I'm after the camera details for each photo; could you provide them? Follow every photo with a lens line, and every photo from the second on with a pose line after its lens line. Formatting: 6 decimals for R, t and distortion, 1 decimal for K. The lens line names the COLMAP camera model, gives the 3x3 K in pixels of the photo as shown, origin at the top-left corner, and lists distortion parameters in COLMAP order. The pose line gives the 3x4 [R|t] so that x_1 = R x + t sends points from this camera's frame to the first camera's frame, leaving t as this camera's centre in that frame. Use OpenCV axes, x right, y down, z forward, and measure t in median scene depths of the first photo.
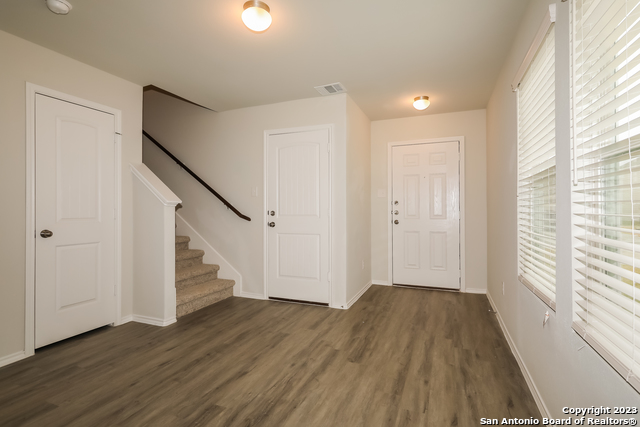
lens RADIAL K [[308.6, 0, 321.2], [0, 308.6, 210.2], [0, 0, 1]] dist [0.009296, 0.001458]
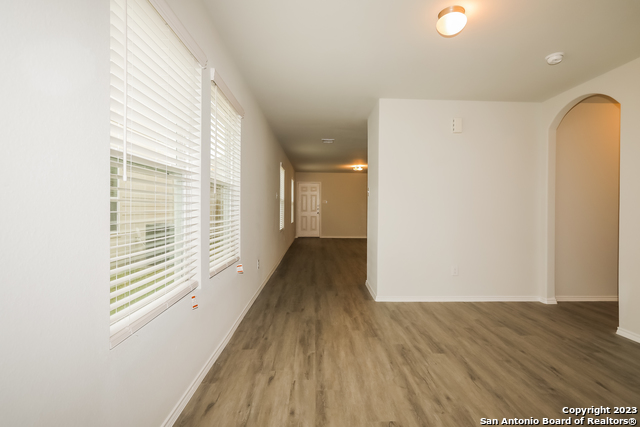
lens RADIAL K [[308.6, 0, 320.2], [0, 308.6, 210.6], [0, 0, 1]] dist [0.009296, 0.001458]
pose [[-0.918387, -0.001419, -0.395681, 0.609027], [-0.004937, 0.999957, 0.007873, 0.003144], [0.395653, 0.009183, -0.918354, 1.815459]]
